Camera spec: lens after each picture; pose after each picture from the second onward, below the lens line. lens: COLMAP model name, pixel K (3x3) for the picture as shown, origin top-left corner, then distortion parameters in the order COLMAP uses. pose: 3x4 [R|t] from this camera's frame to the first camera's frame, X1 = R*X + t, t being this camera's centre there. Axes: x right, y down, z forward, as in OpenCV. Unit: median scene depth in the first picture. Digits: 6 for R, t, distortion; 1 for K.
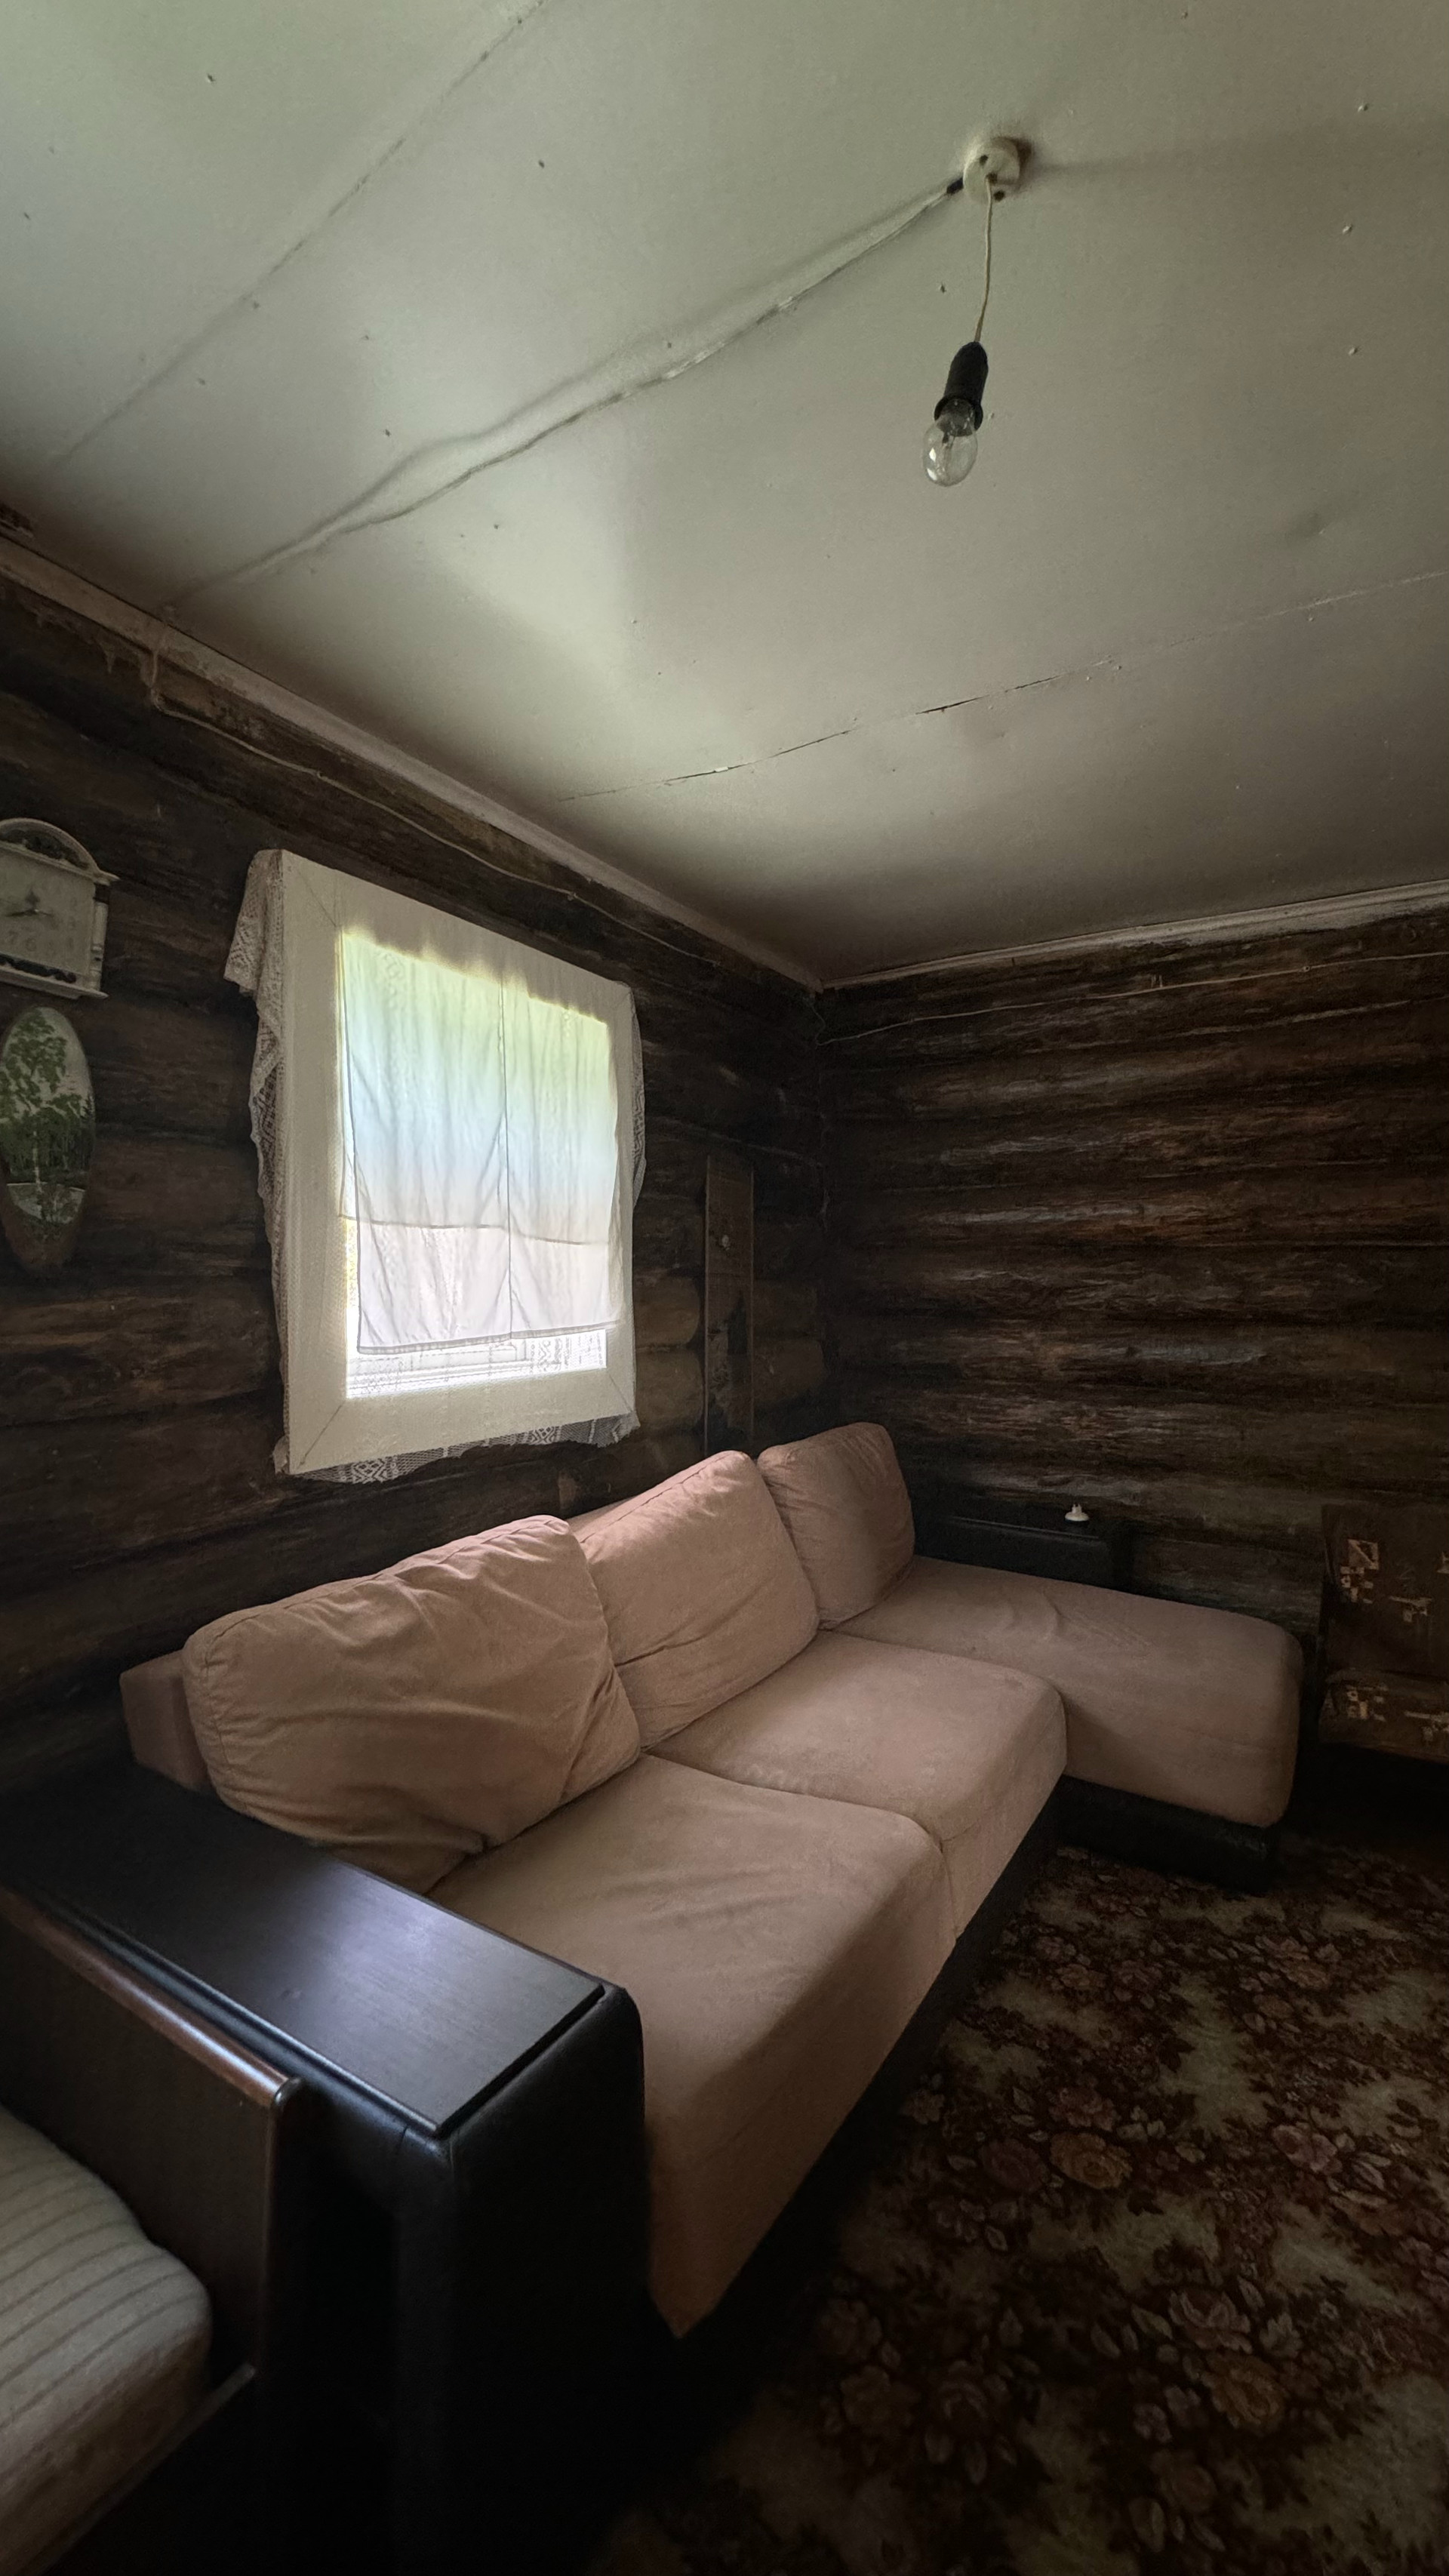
lens RADIAL K [[1025.4, 0, 724.5], [0, 1025.4, 1288.0], [0, 0, 1]] dist [-0.007189, 0.001325]
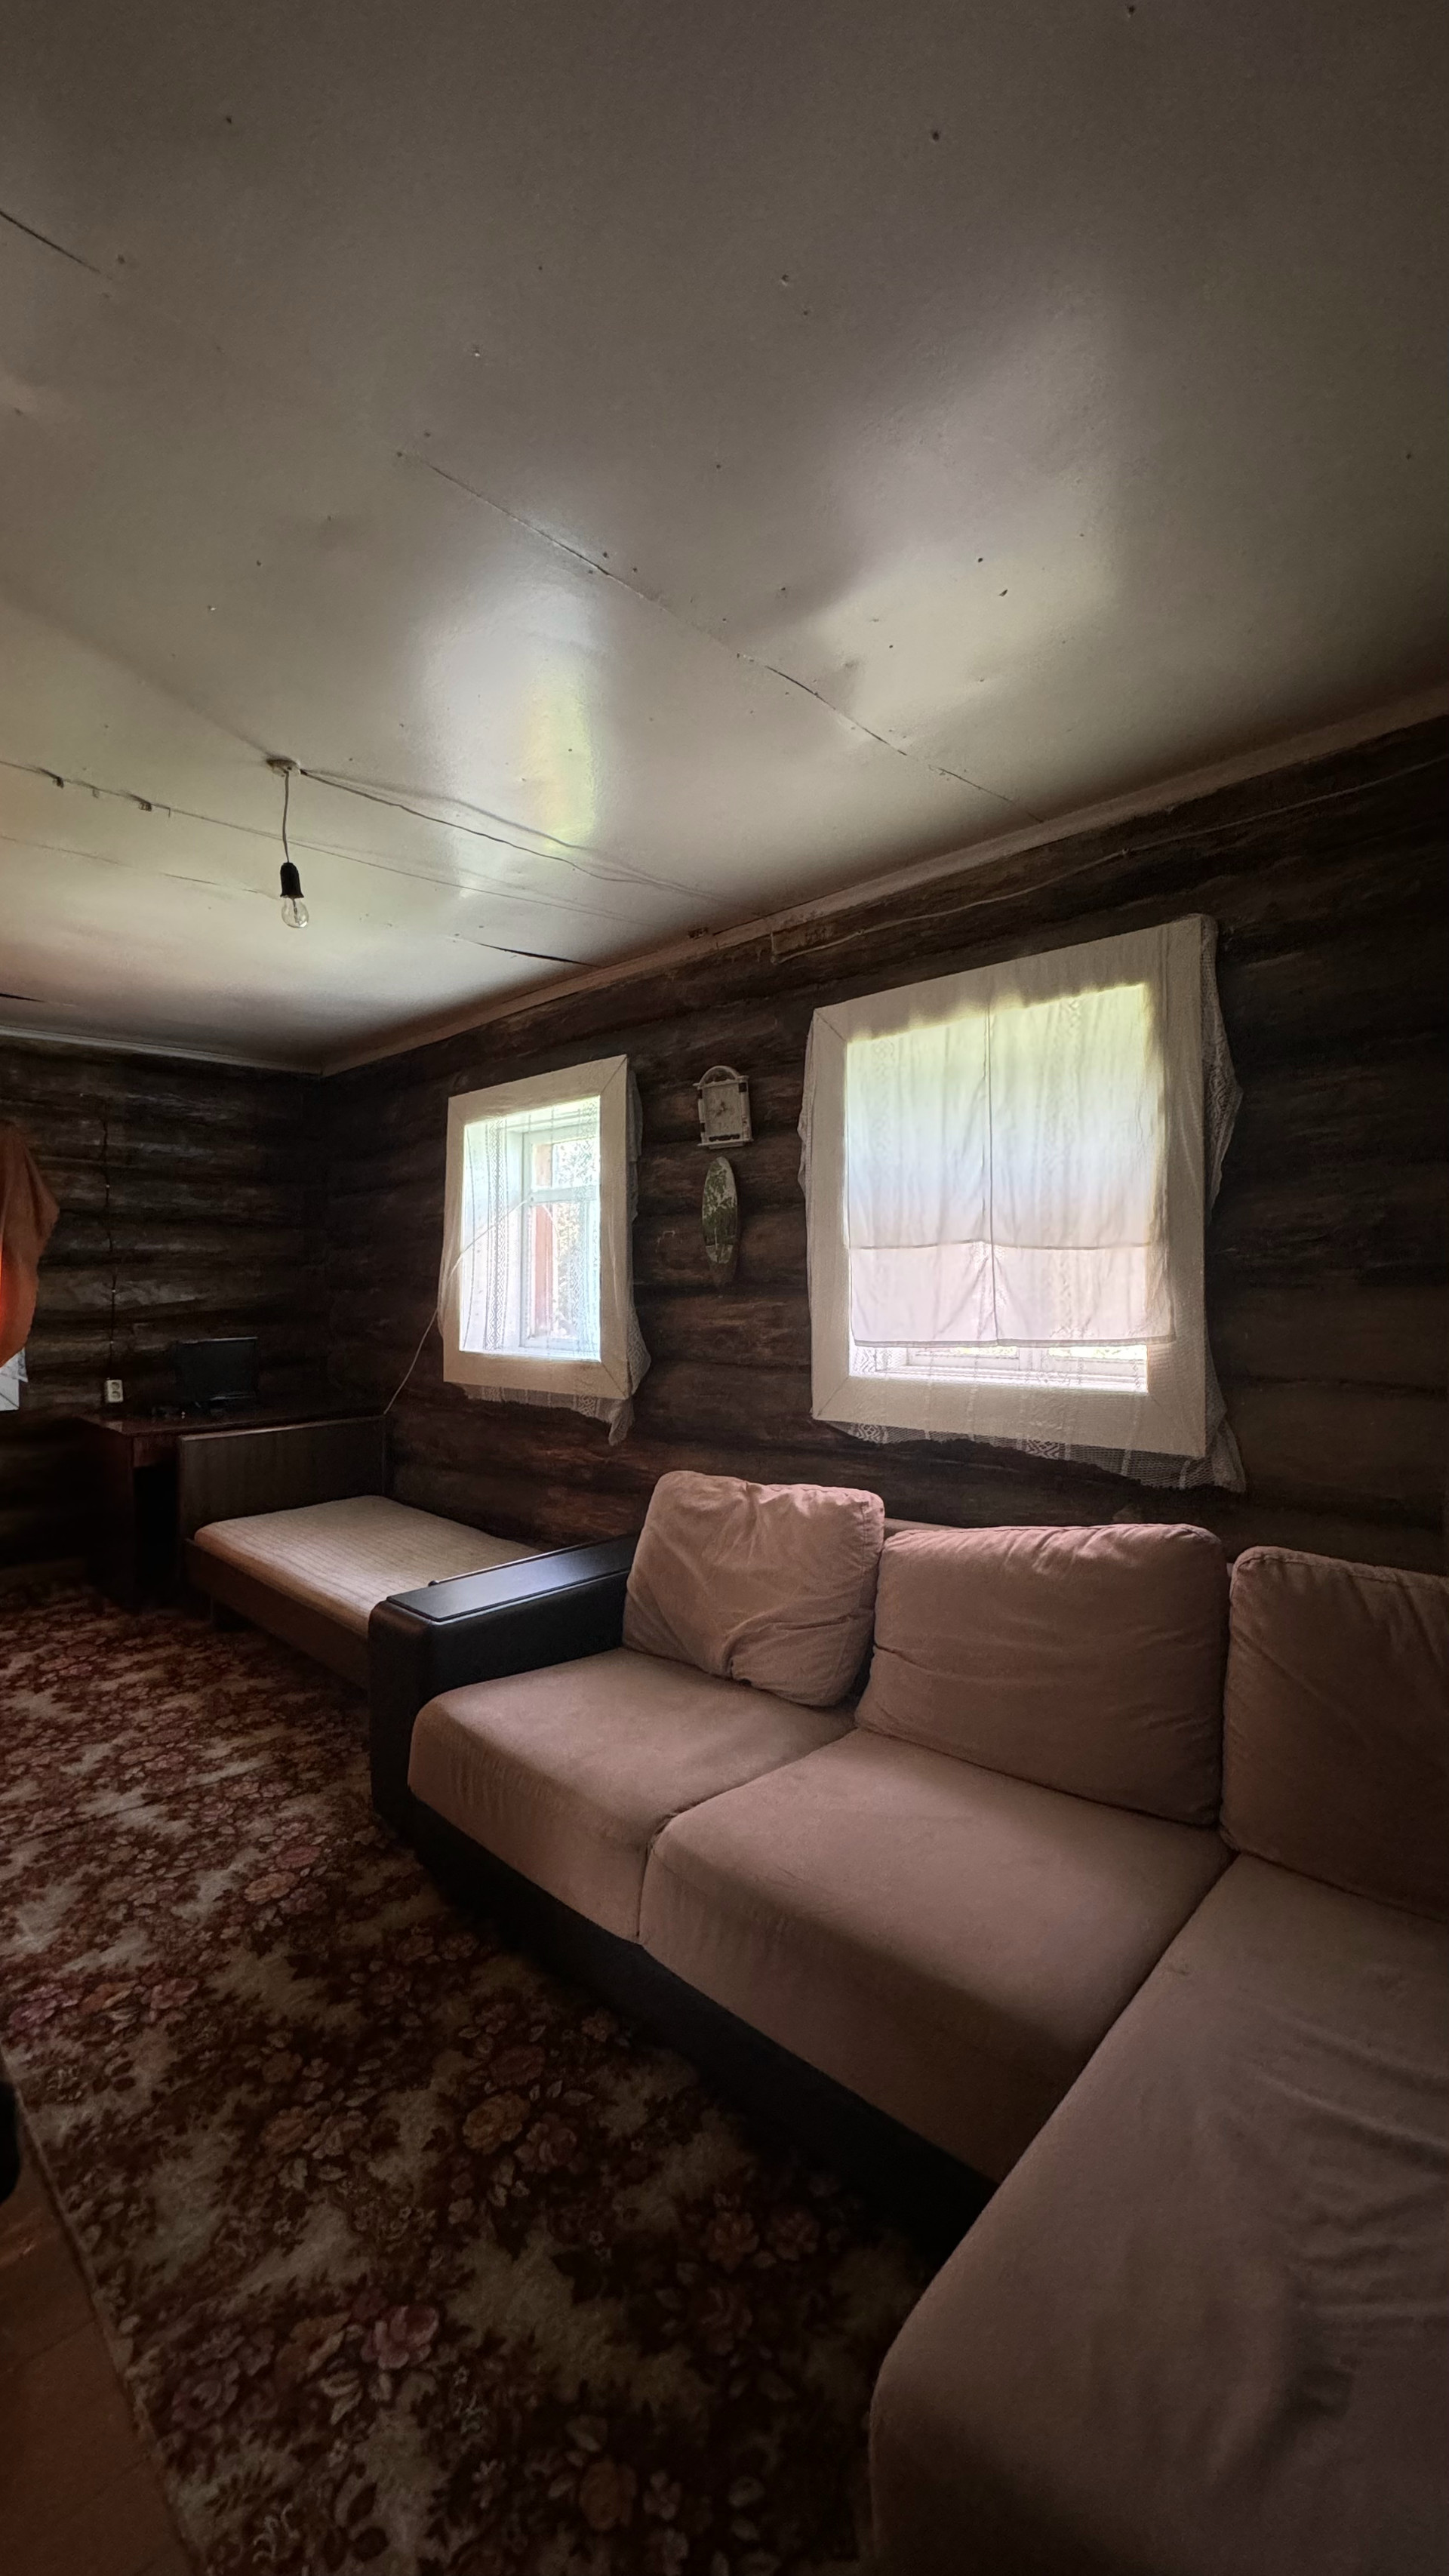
lens RADIAL K [[1025.4, 0, 724.5], [0, 1025.4, 1288.0], [0, 0, 1]] dist [-0.007189, 0.001325]
pose [[-0.192328, -0.003114, -0.981326, 1.314446], [0.002257, 0.999991, -0.003616, -0.008788], [0.981328, -0.002910, -0.192319, 1.394171]]
